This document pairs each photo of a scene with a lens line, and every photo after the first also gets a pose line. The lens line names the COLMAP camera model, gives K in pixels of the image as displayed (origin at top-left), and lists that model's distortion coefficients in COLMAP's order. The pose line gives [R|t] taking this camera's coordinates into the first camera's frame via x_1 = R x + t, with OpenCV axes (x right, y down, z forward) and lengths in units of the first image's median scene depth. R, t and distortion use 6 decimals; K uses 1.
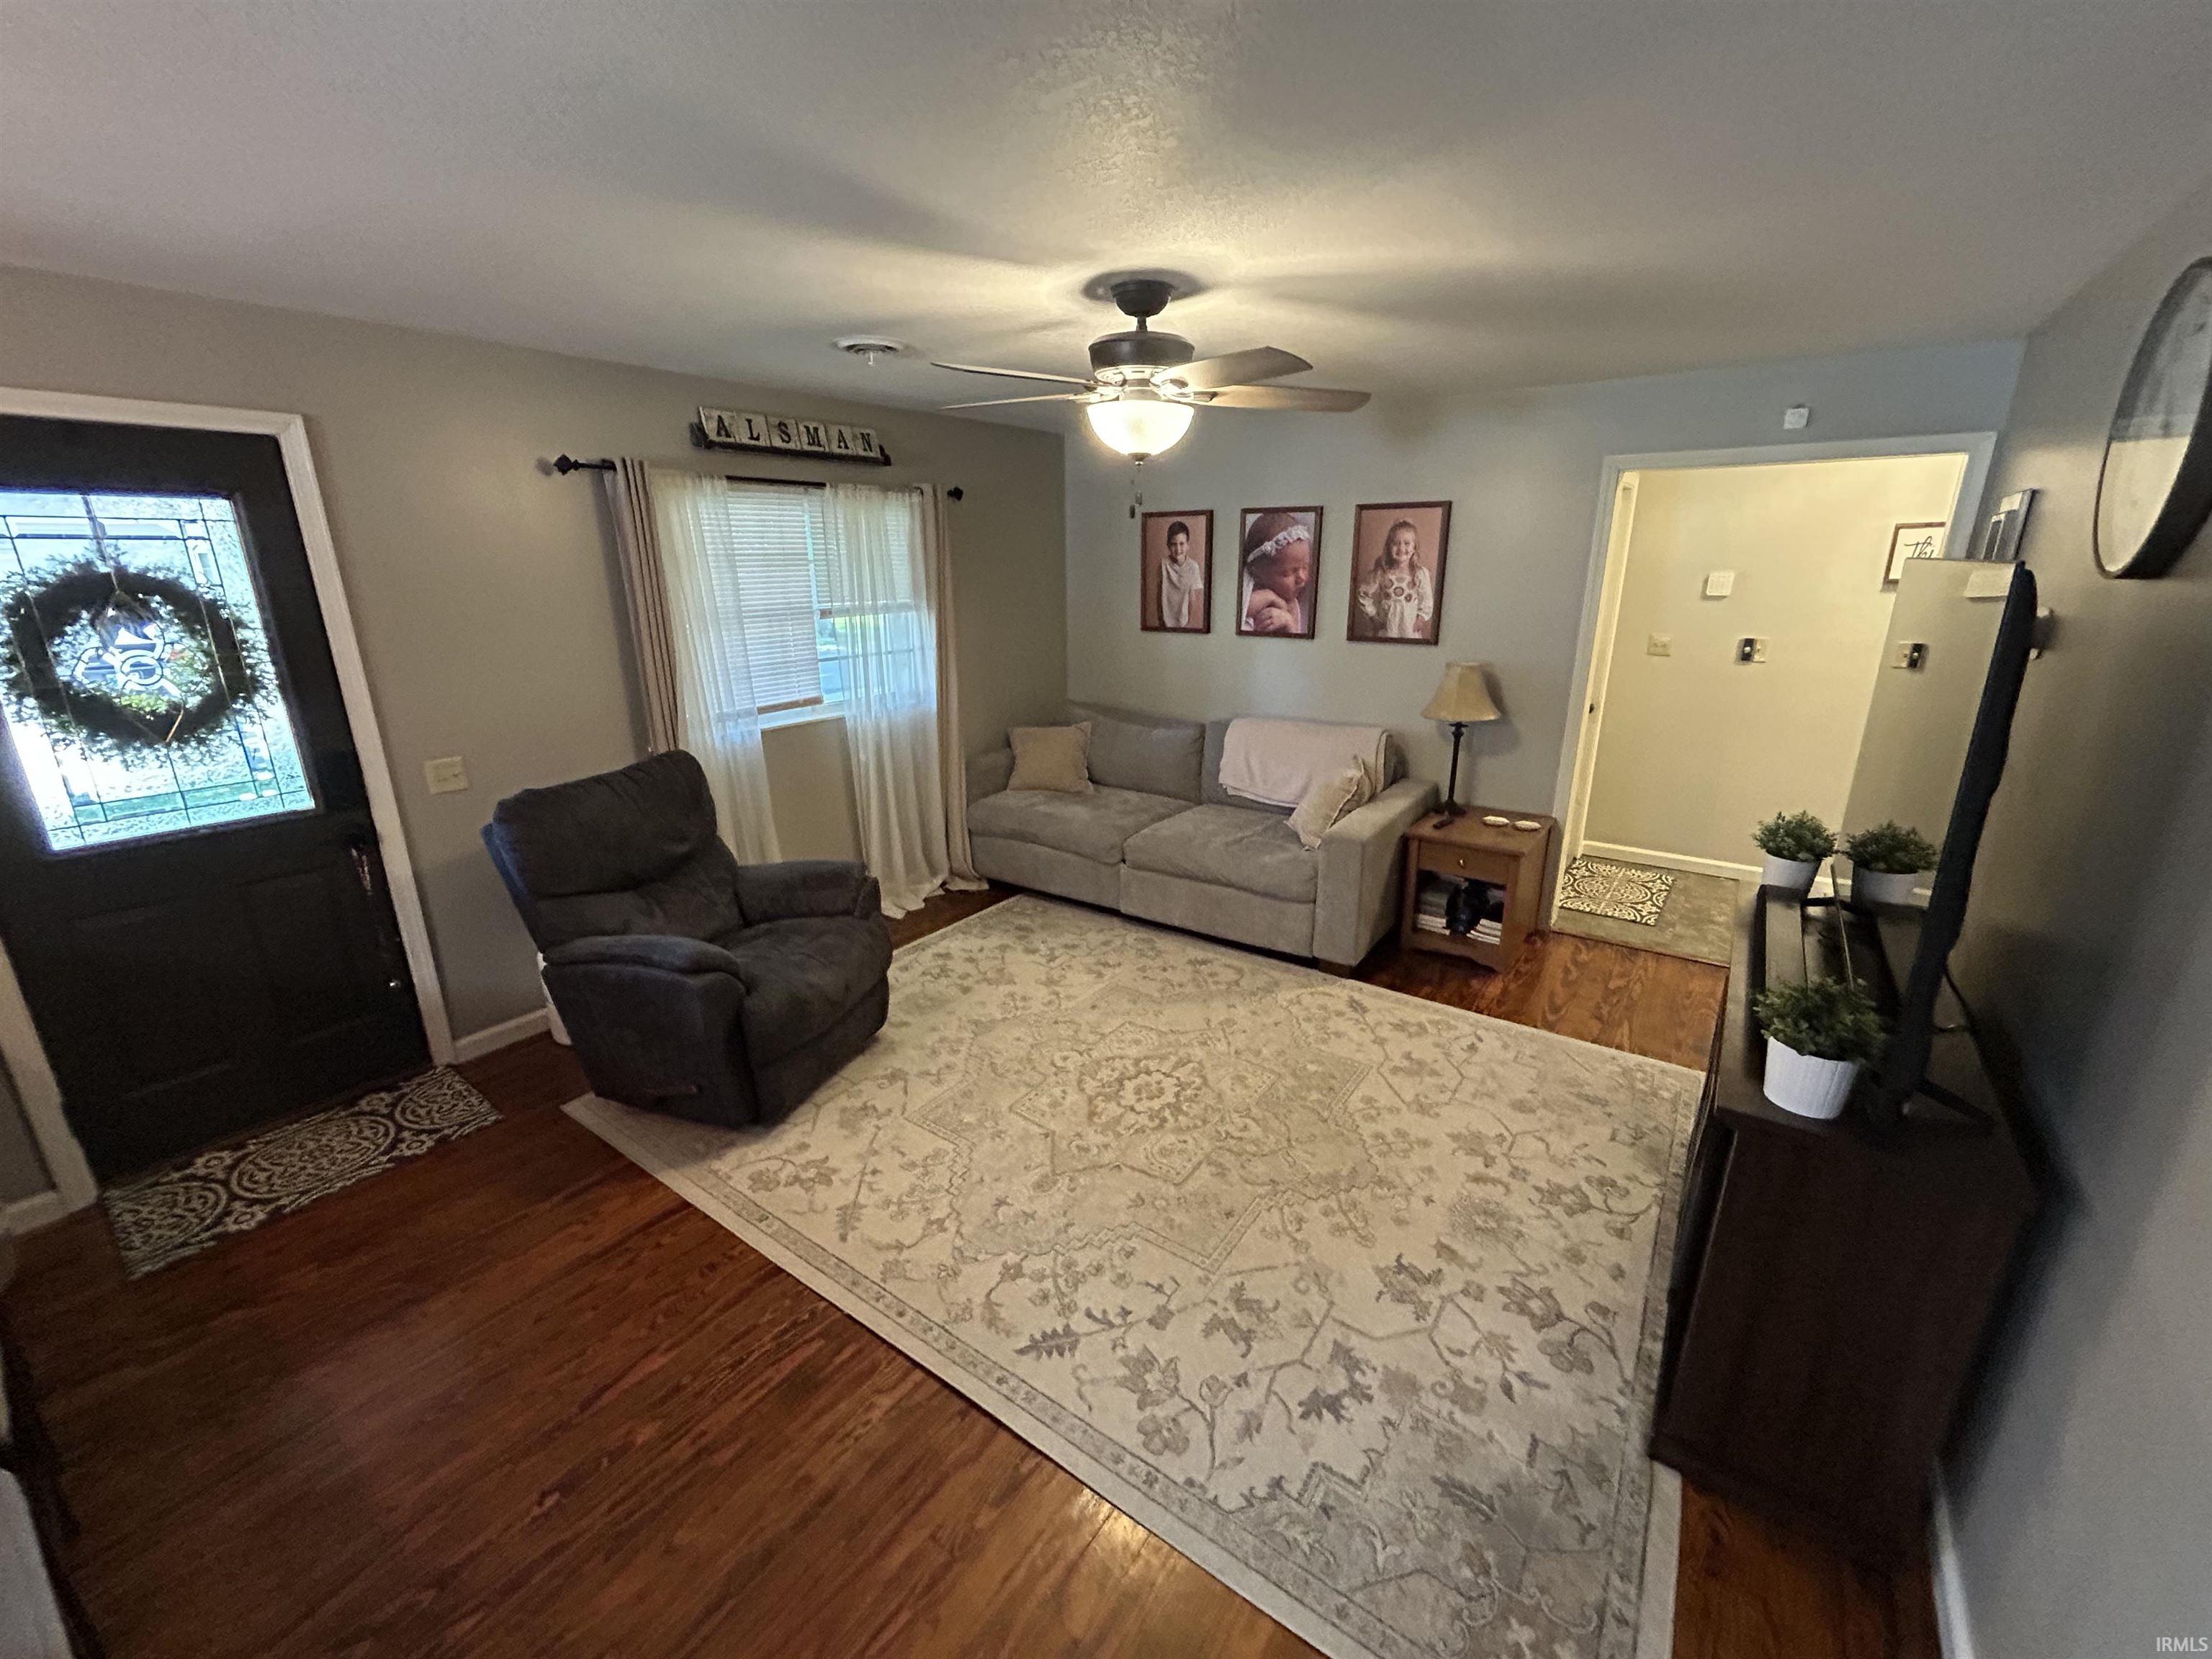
lens RADIAL K [[900.0, 0, 1106.0], [0, 900.0, 829.5], [0, 0, 1]] dist [-0.001445, 0.000919]
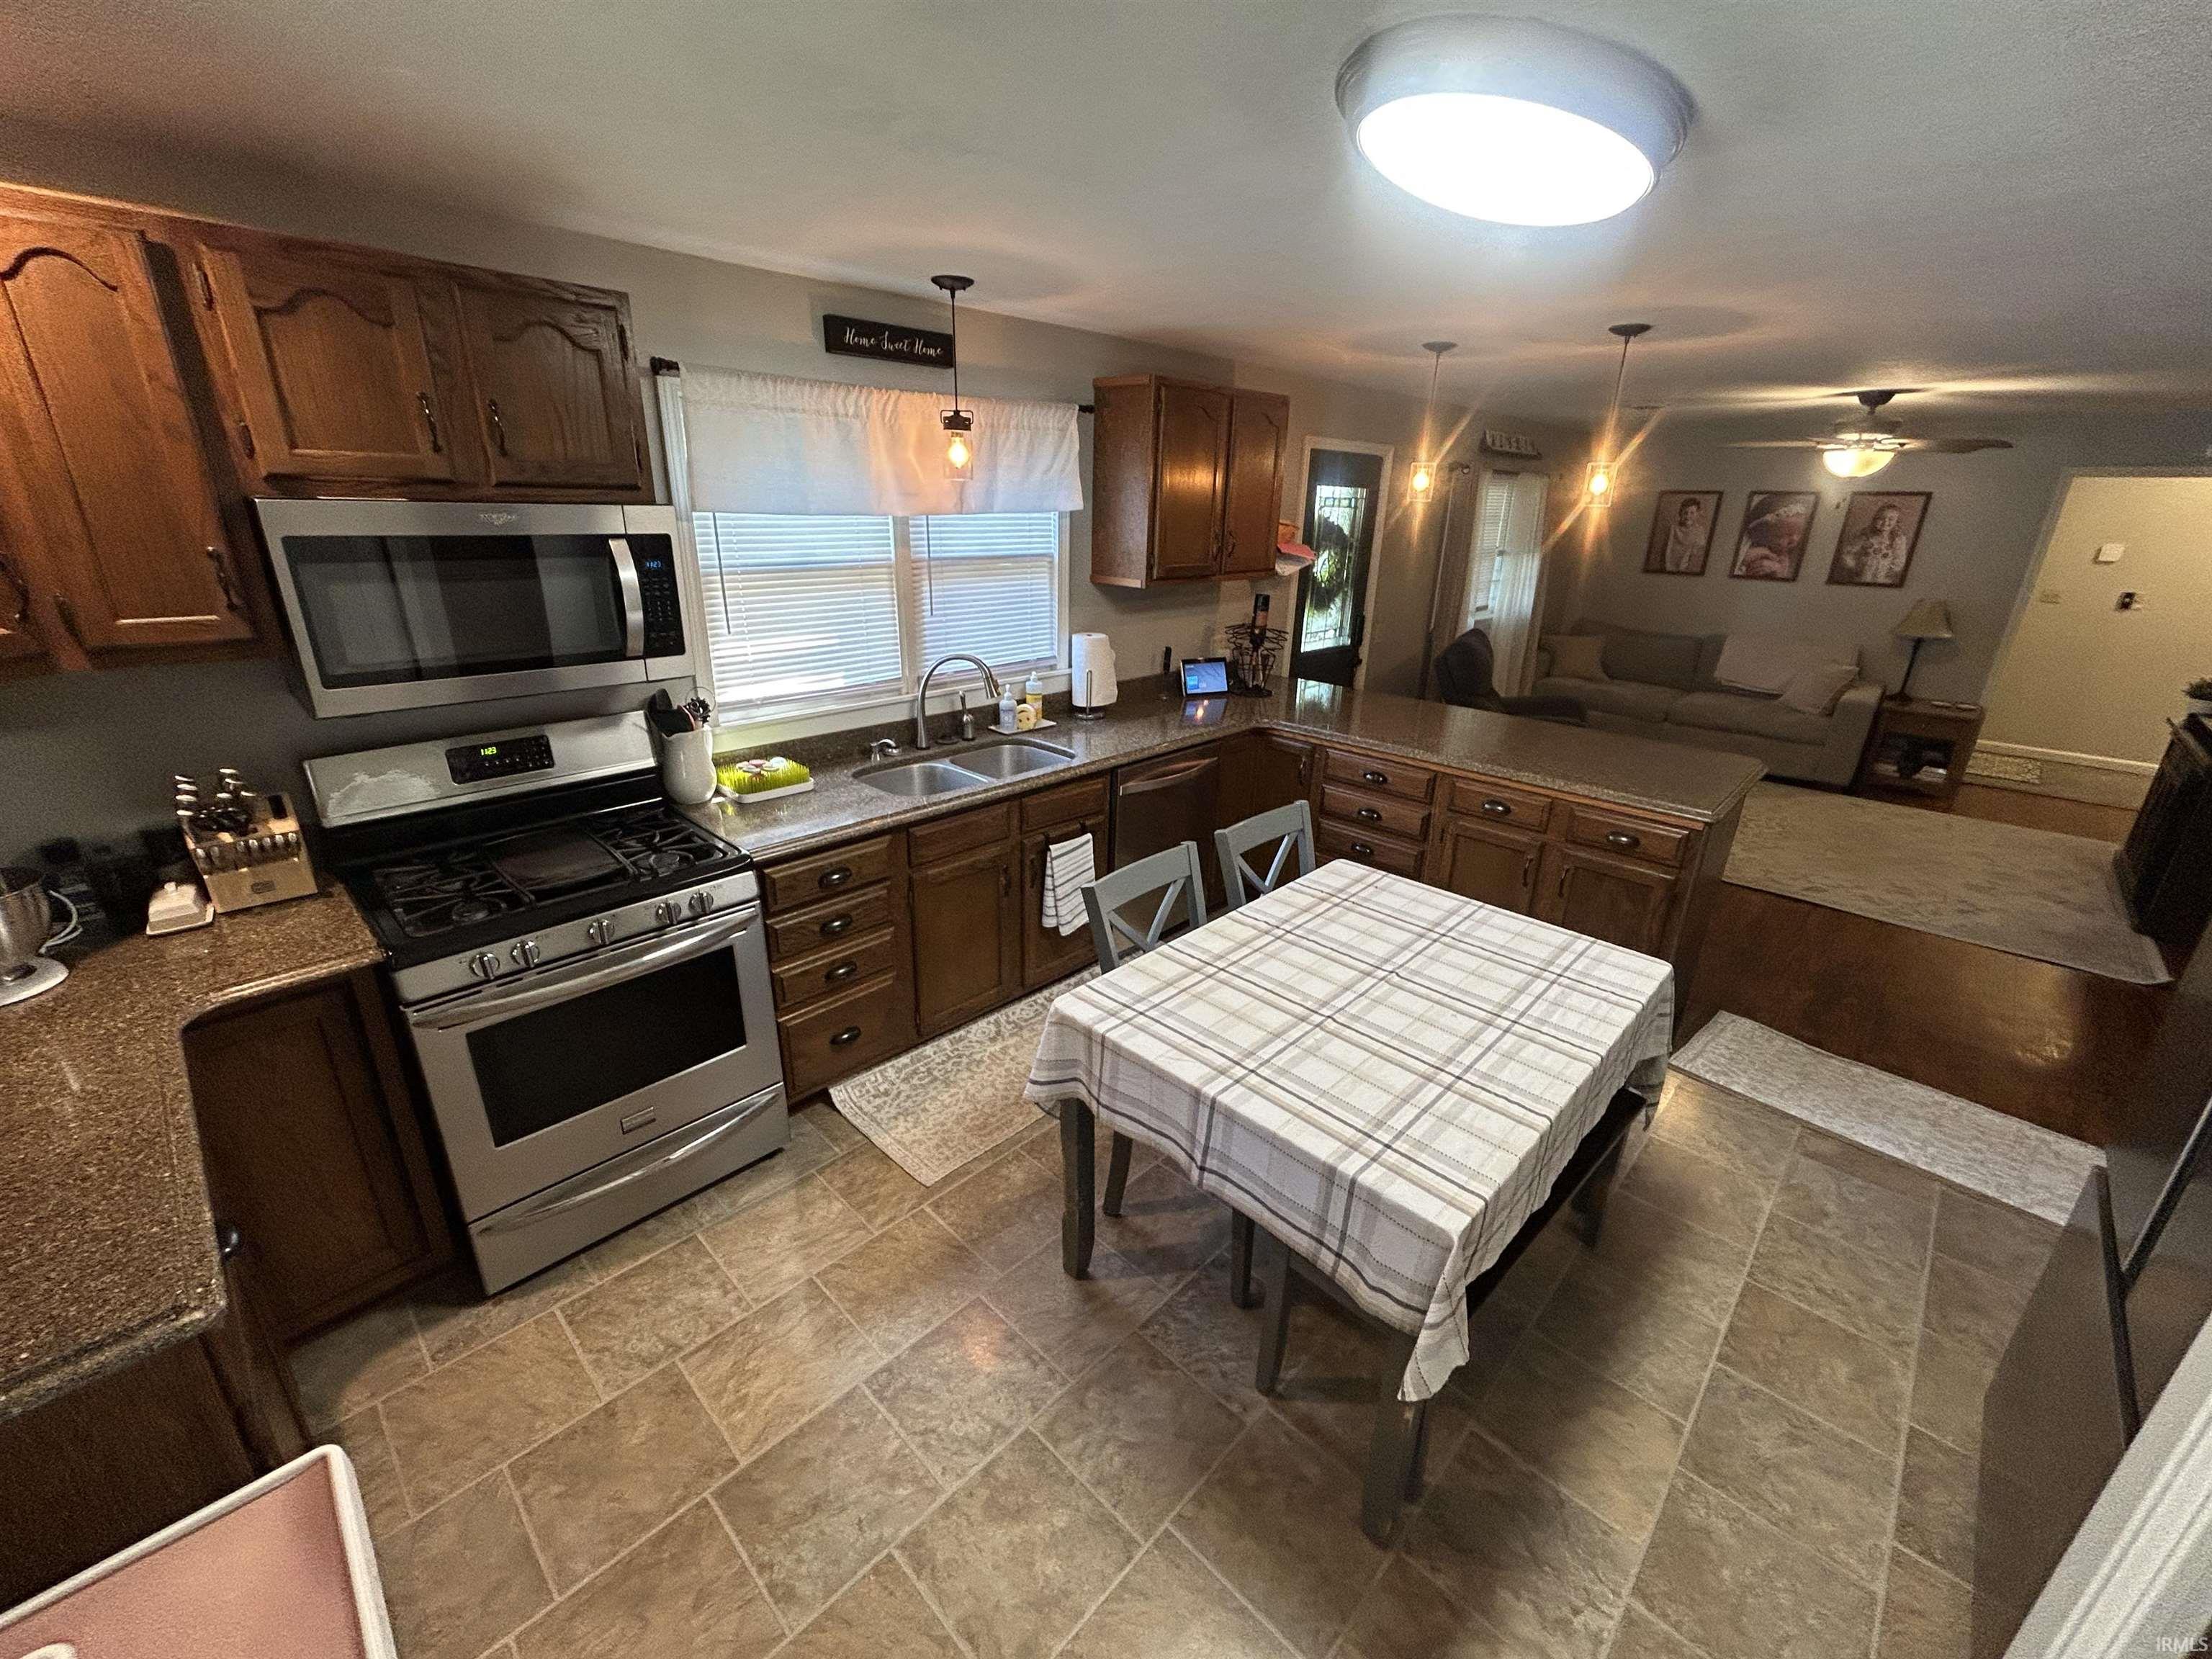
lens RADIAL K [[900.0, 0, 1106.0], [0, 900.0, 829.5], [0, 0, 1]] dist [-0.001445, 0.000919]
pose [[0.989939, 0.070941, -0.122428, -0.847936], [-0.064163, 0.996226, 0.058452, 0.224525], [0.126113, -0.050008, 0.990755, -0.783162]]
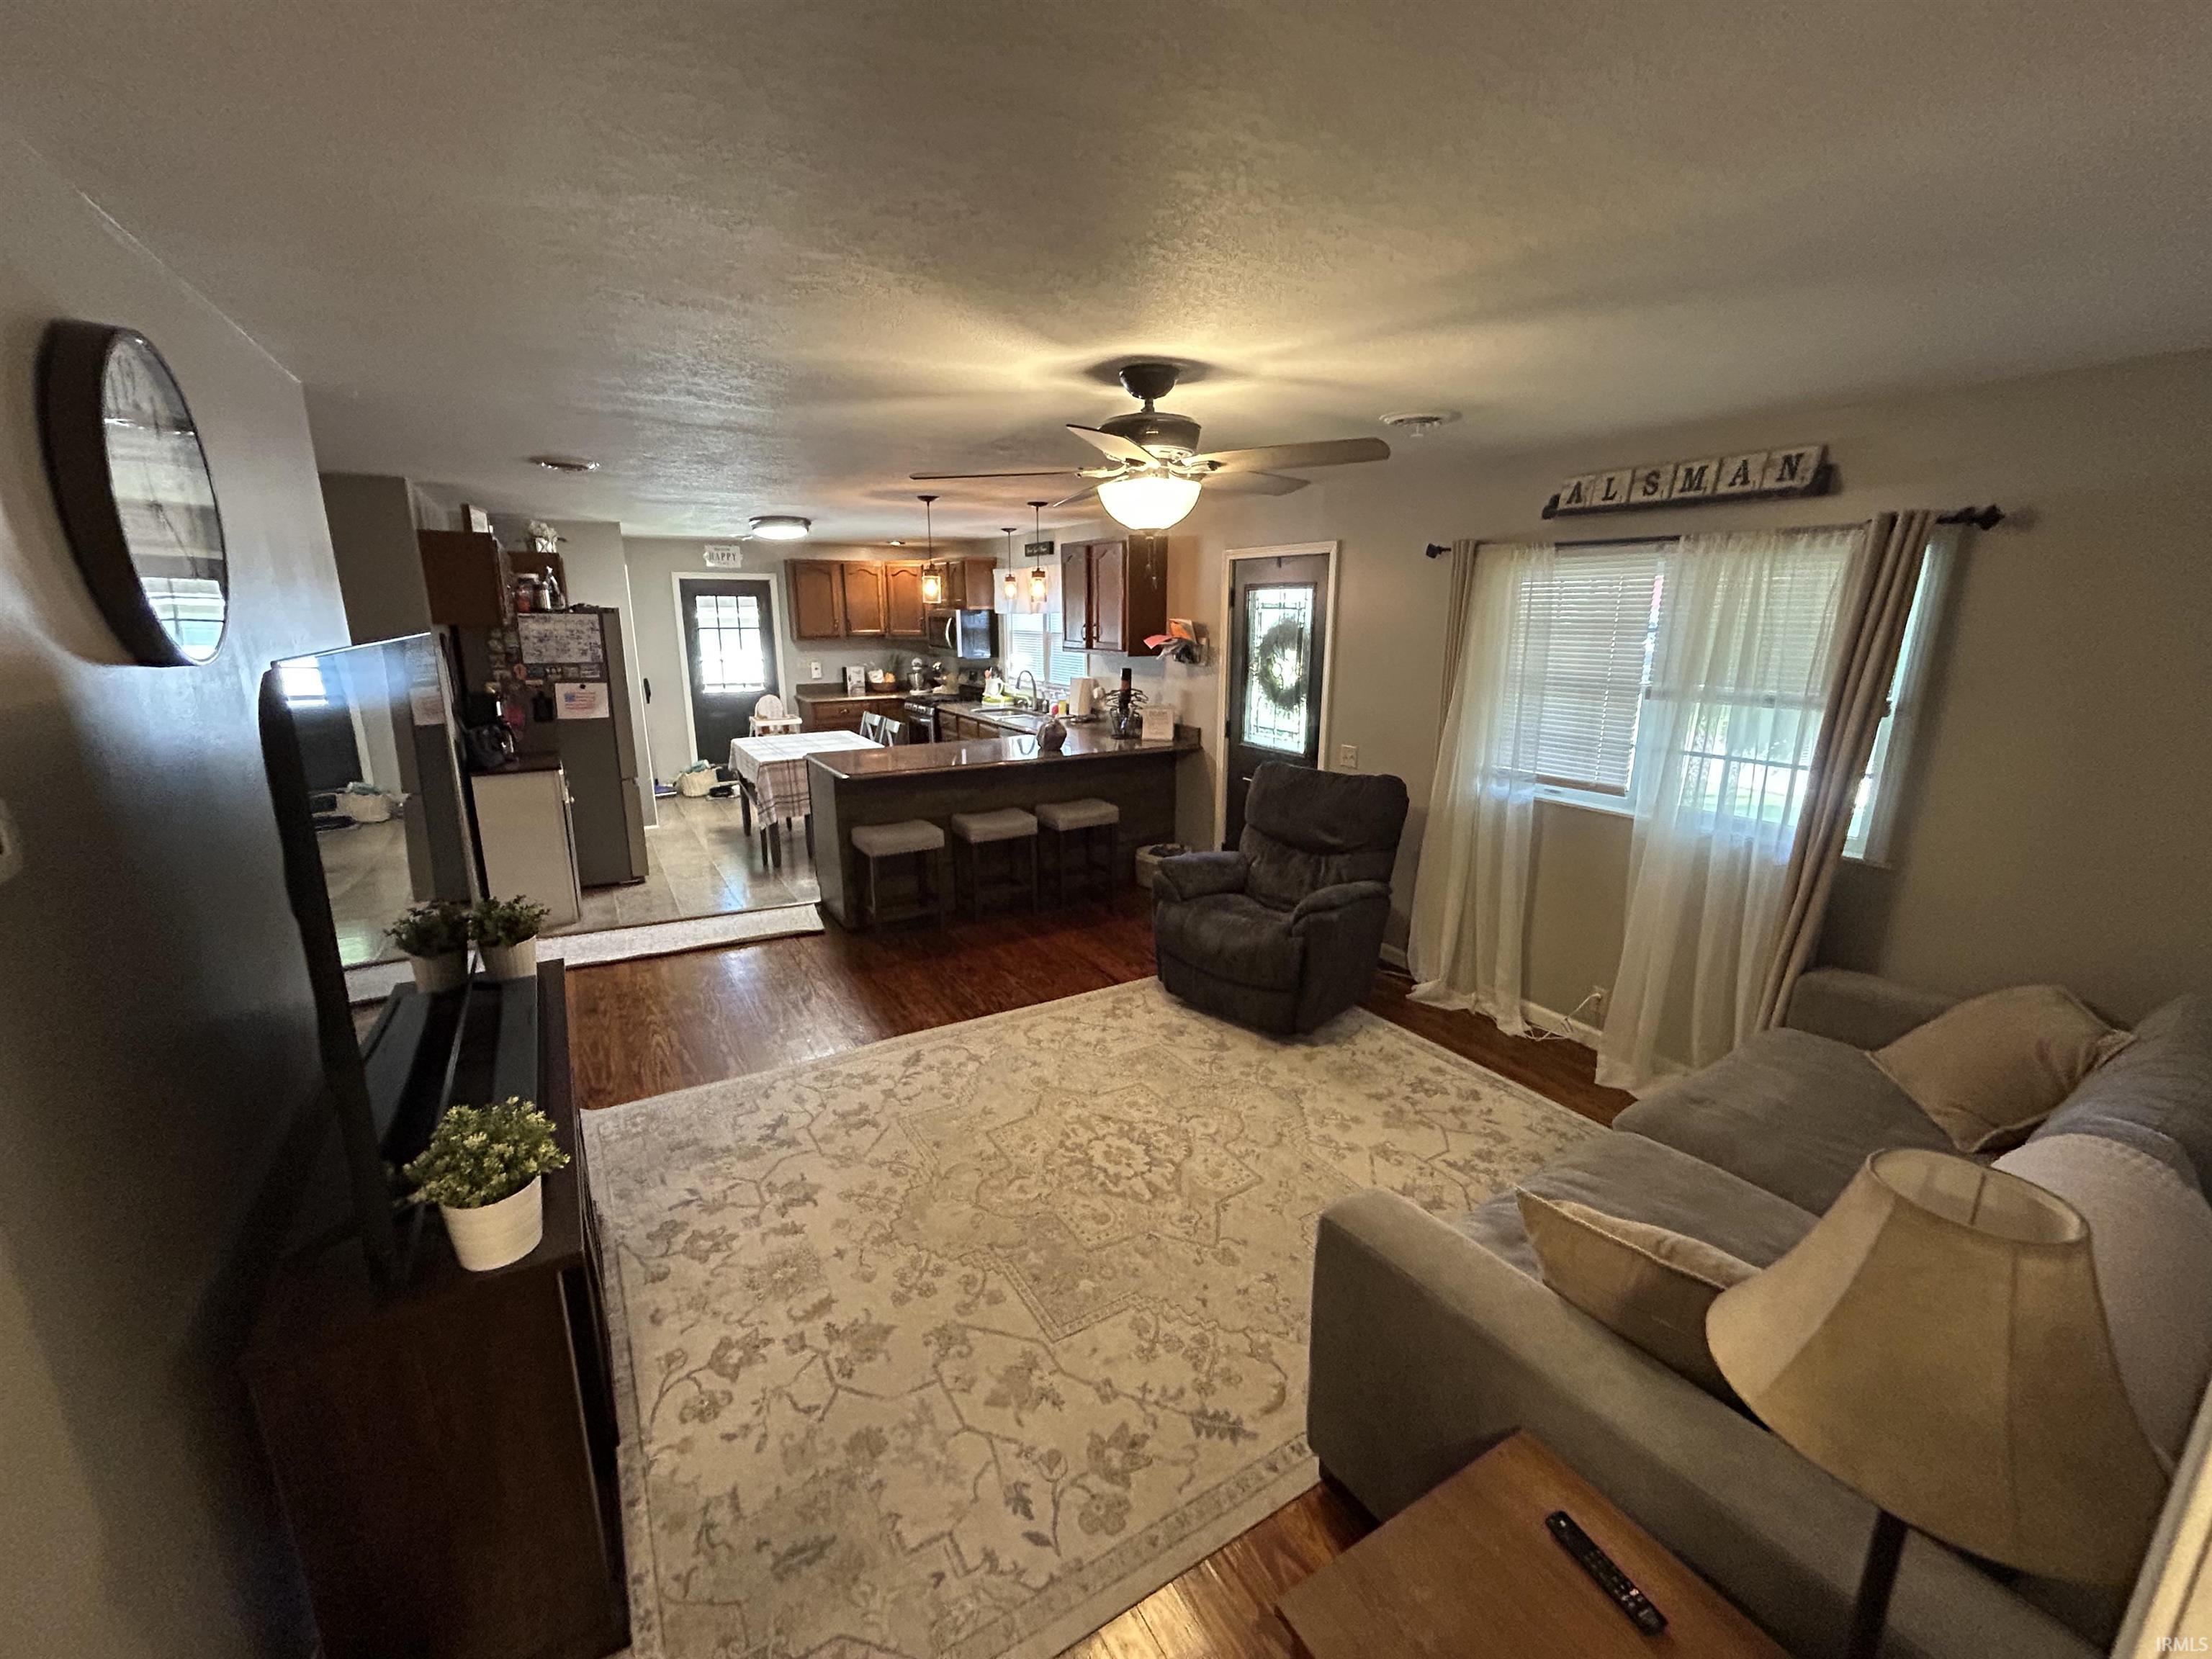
lens RADIAL K [[900.0, 0, 1106.0], [0, 900.0, 829.5], [0, 0, 1]] dist [-0.001445, 0.000919]
pose [[-0.394925, 0.221828, -0.891530, 0.693666], [-0.271242, 0.899000, 0.343841, -0.298466], [0.877760, 0.377612, -0.294869, 0.923608]]
